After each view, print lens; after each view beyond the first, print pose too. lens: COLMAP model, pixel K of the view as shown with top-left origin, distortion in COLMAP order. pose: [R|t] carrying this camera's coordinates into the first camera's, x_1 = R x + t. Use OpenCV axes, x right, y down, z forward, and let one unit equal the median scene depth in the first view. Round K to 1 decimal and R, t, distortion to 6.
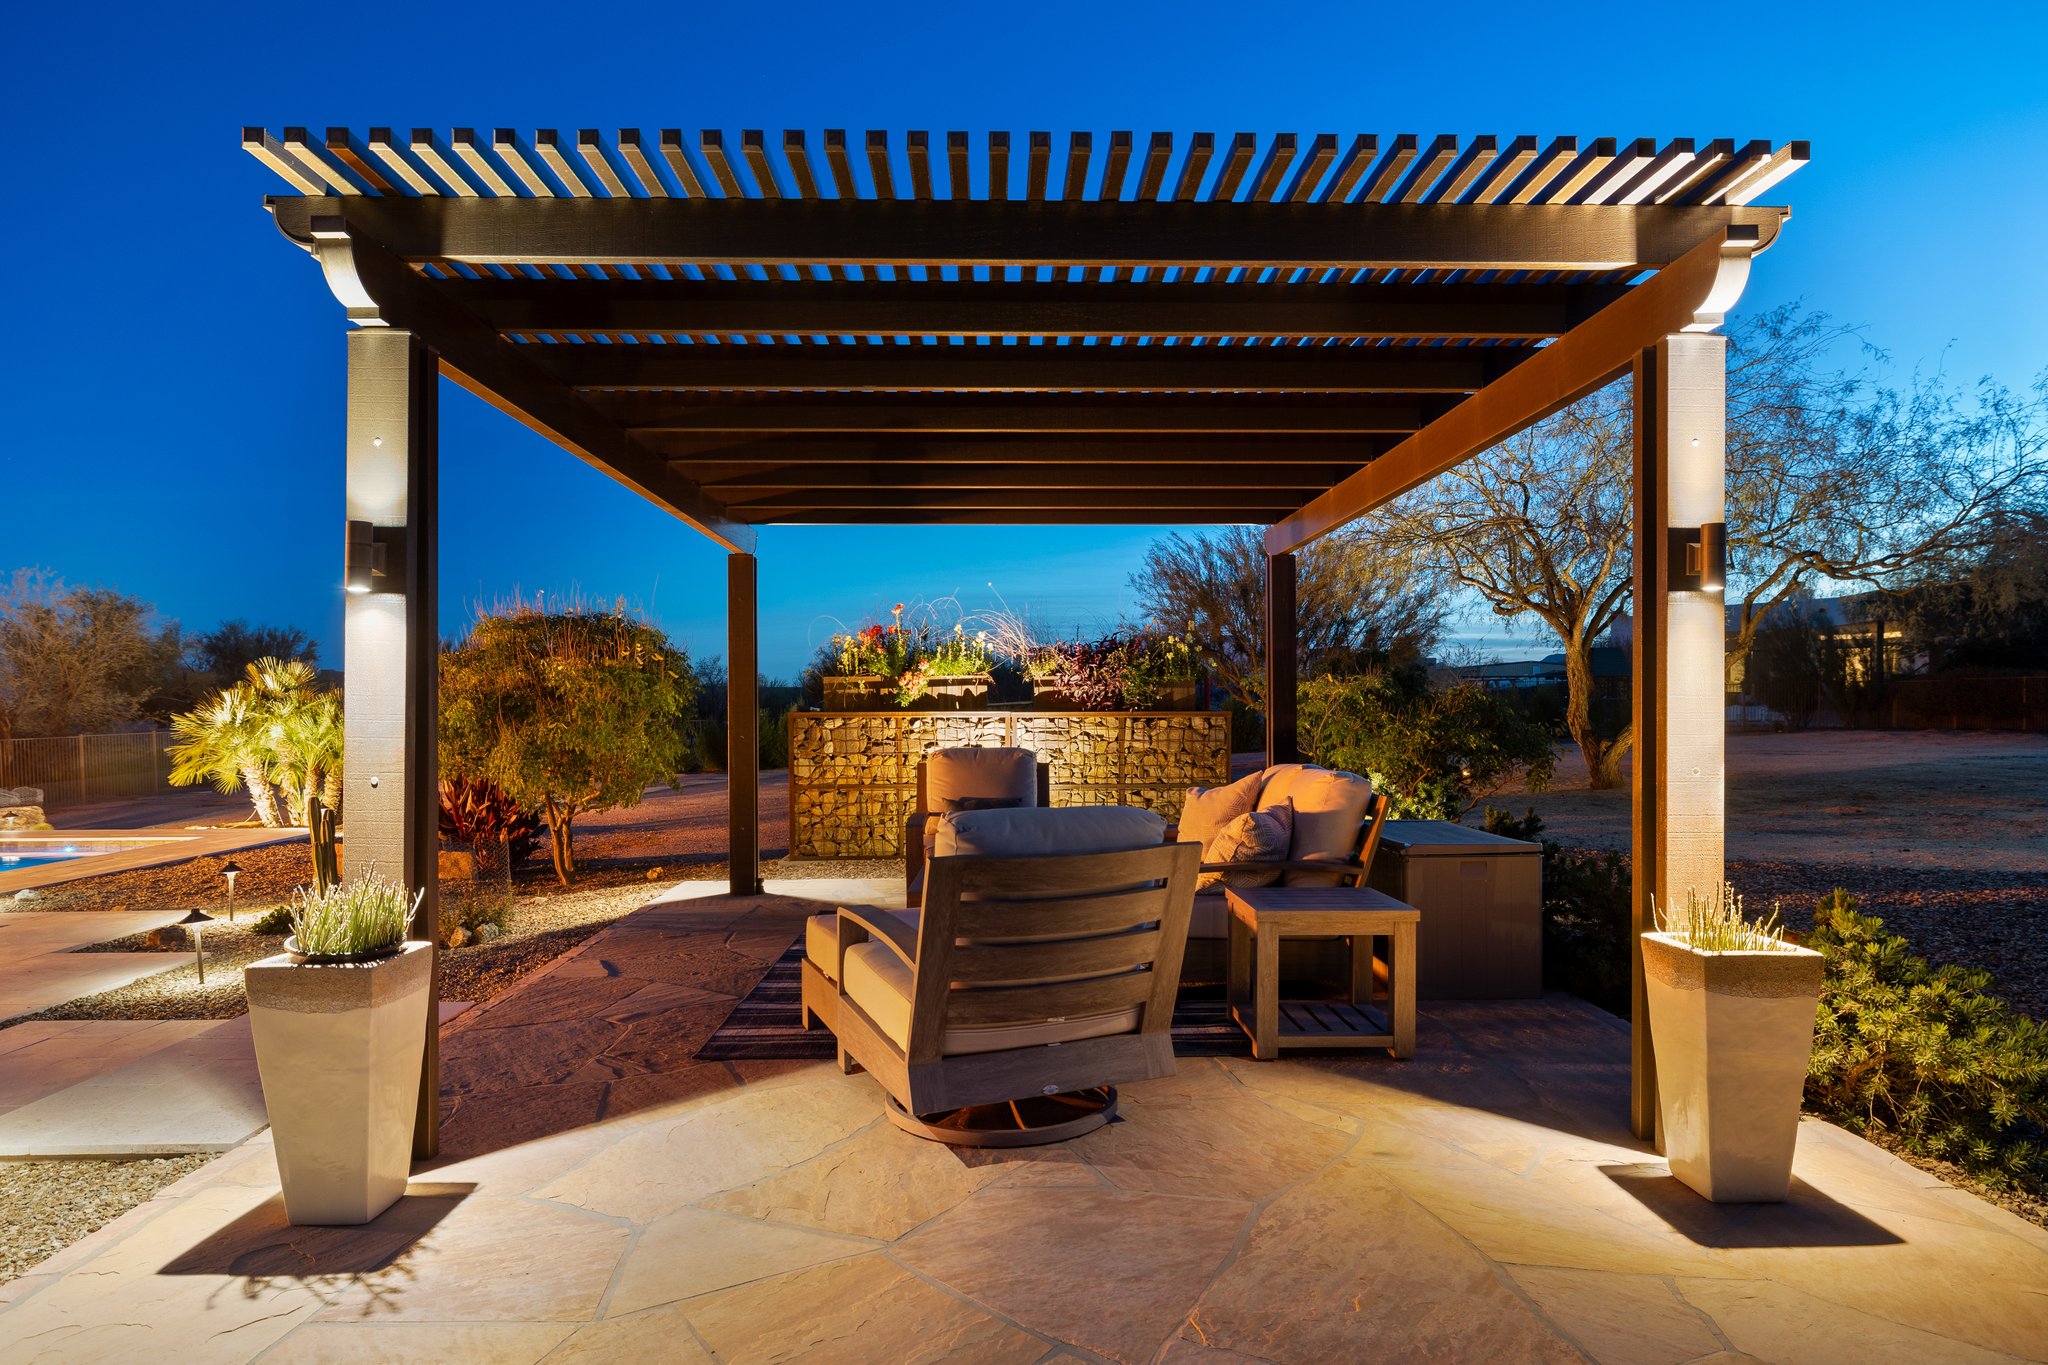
lens RADIAL K [[1223.7, 0, 1019.9], [0, 1223.7, 703.8], [0, 0, 1]] dist [0.001727, 0.000148]
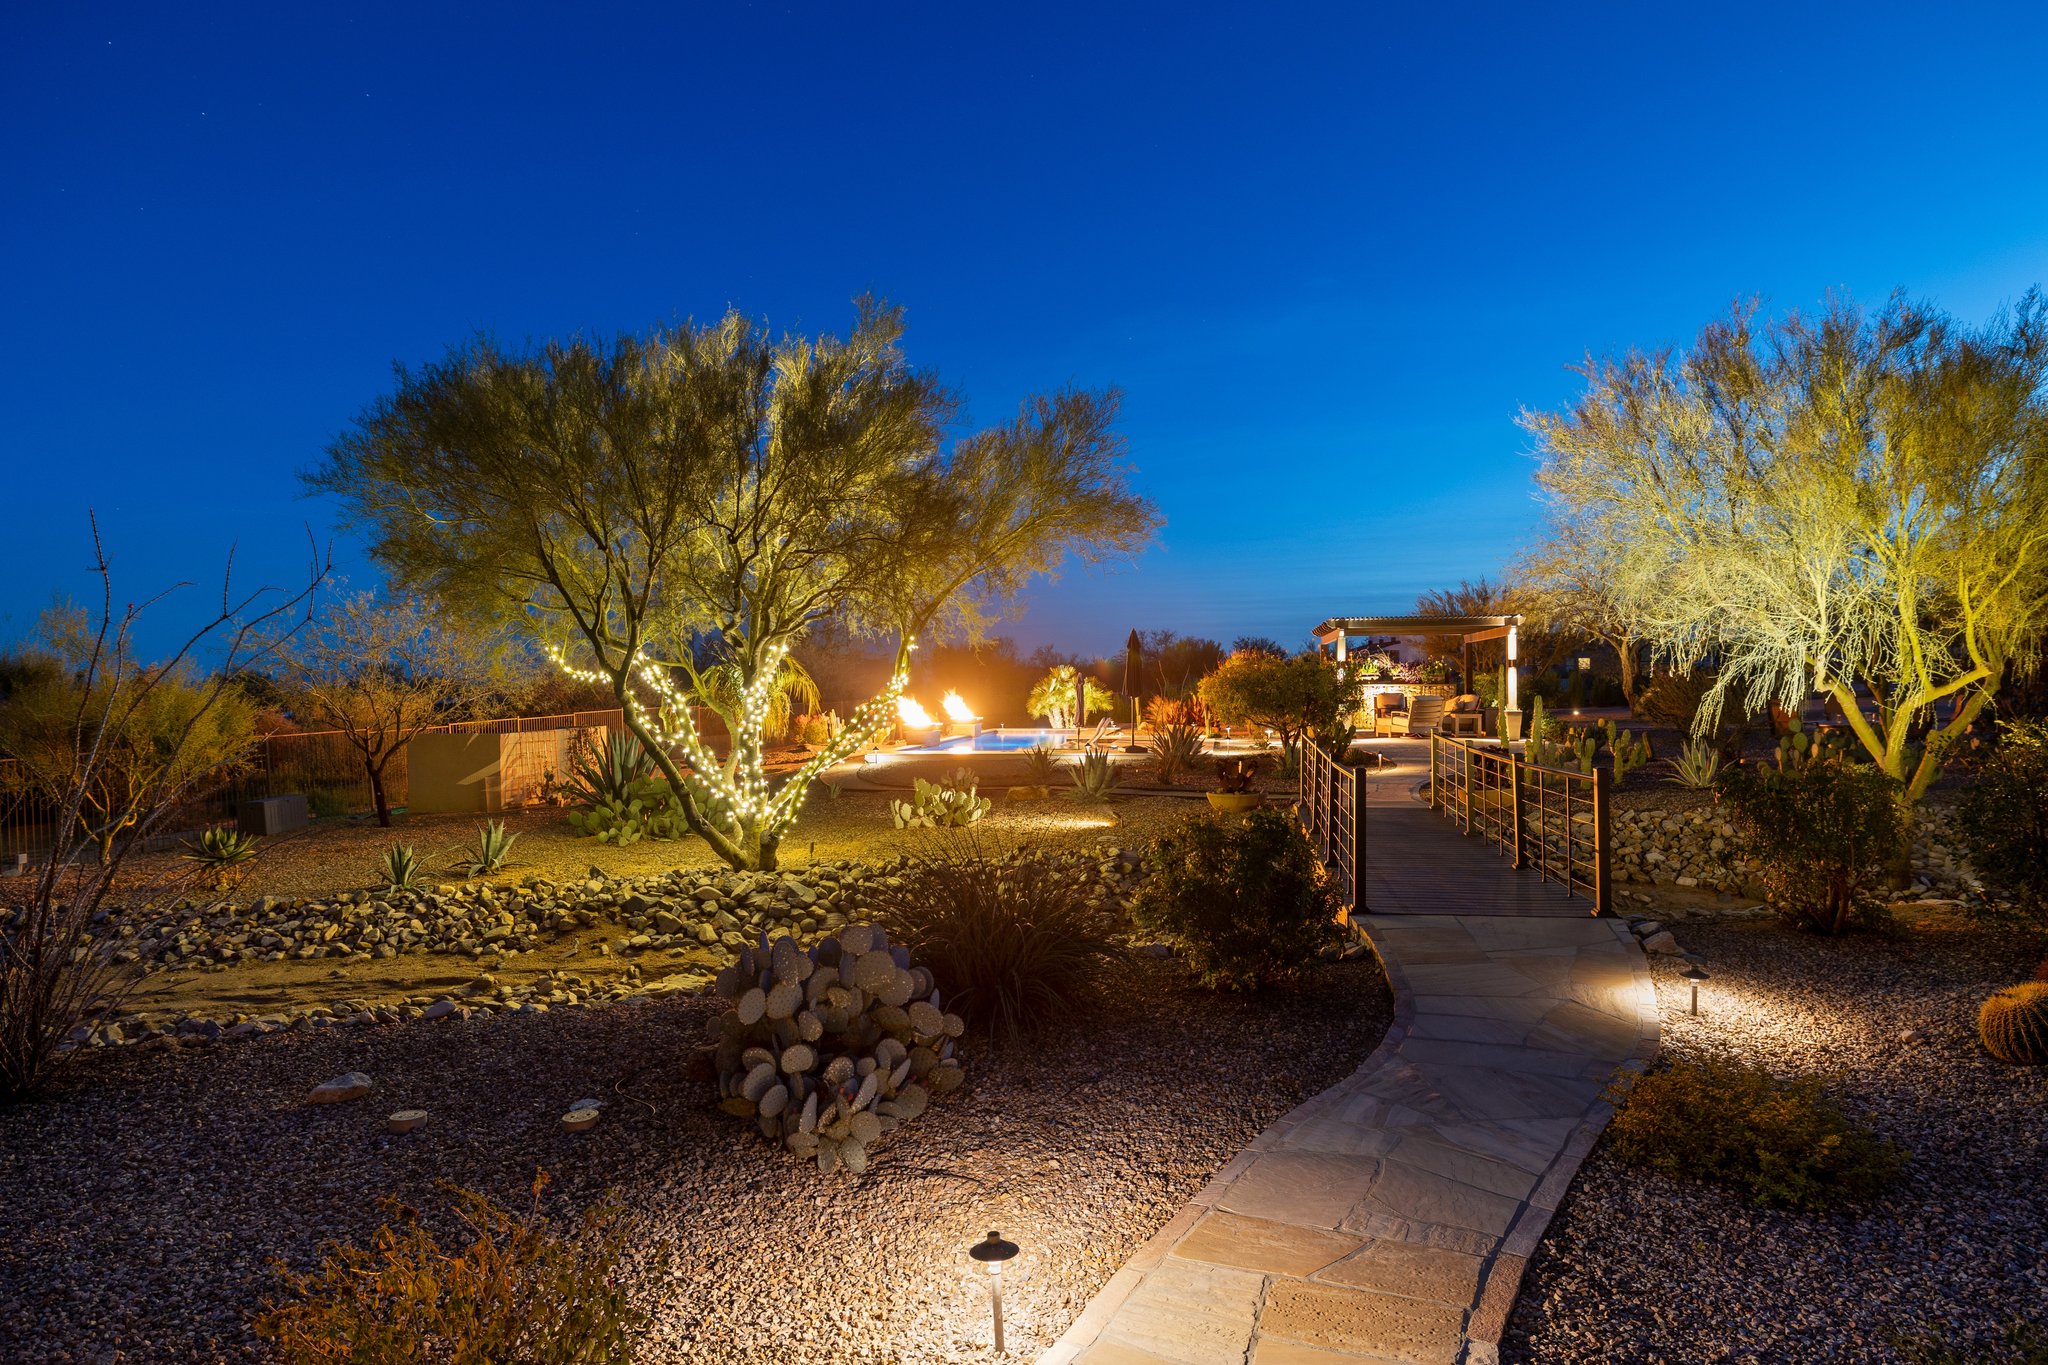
lens RADIAL K [[1187.1, 0, 1024.0], [0, 1187.1, 682.5], [0, 0, 1]] dist [0.000570, 0.000477]
pose [[0.981061, -0.004772, -0.193639, -0.351368], [0.004855, 0.999988, -0.000047, -0.003437], [0.193637, -0.000894, 0.981073, -2.361887]]
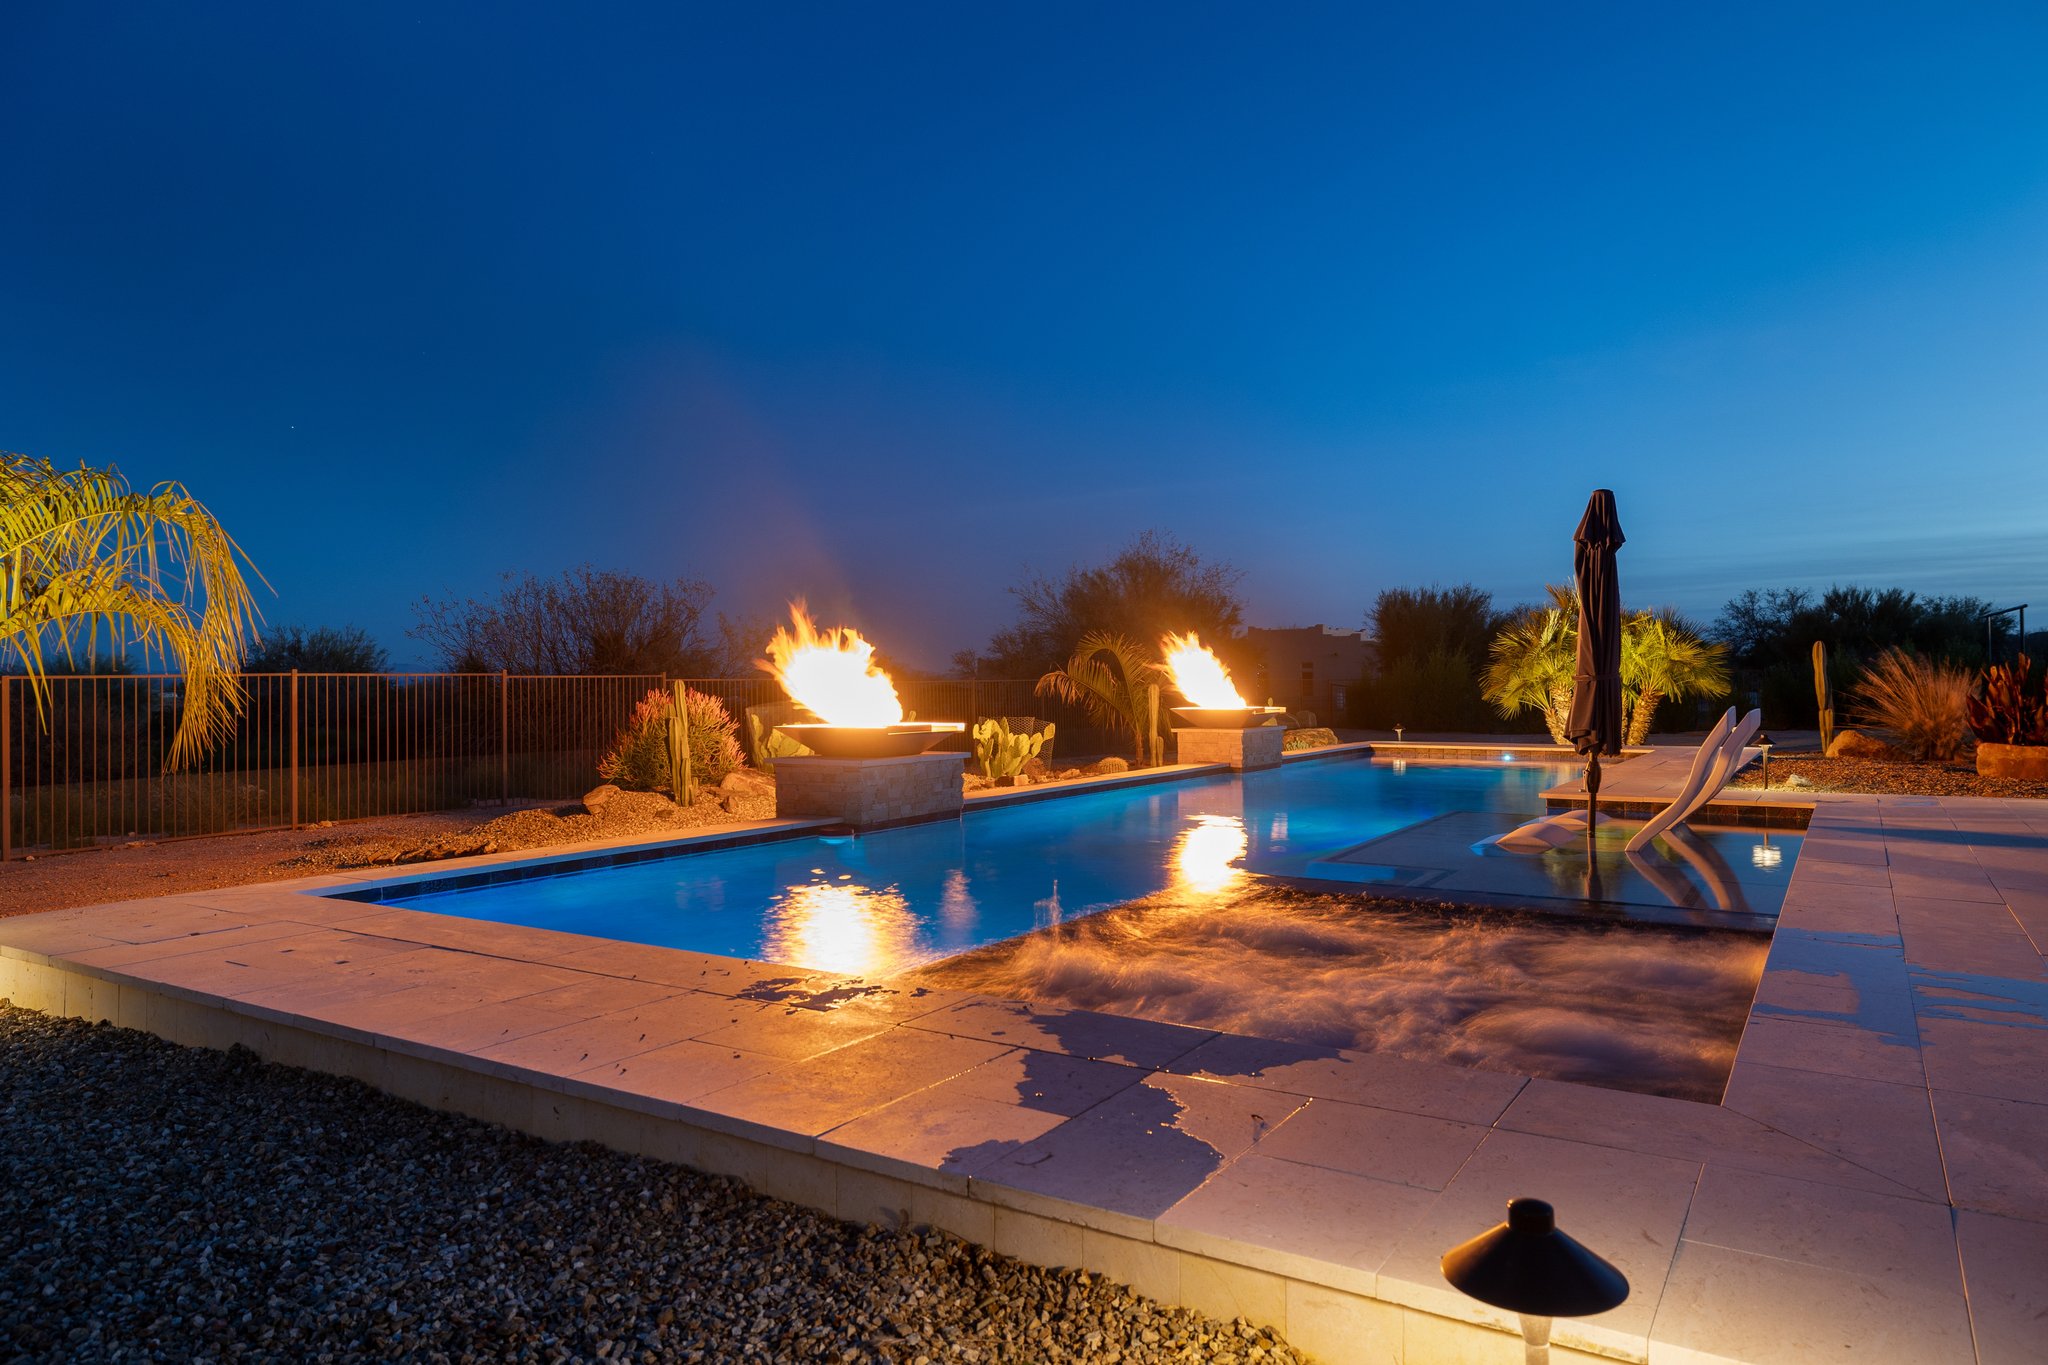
lens RADIAL K [[1313.2, 0, 1035.6], [0, 1313.2, 683.2], [0, 0, 1]] dist [0.000093, 0.000331]
pose [[0.833120, 0.001222, -0.553091, -0.659590], [0.001070, 0.999992, 0.003821, 0.069653], [0.553091, -0.003775, 0.833112, -0.139135]]
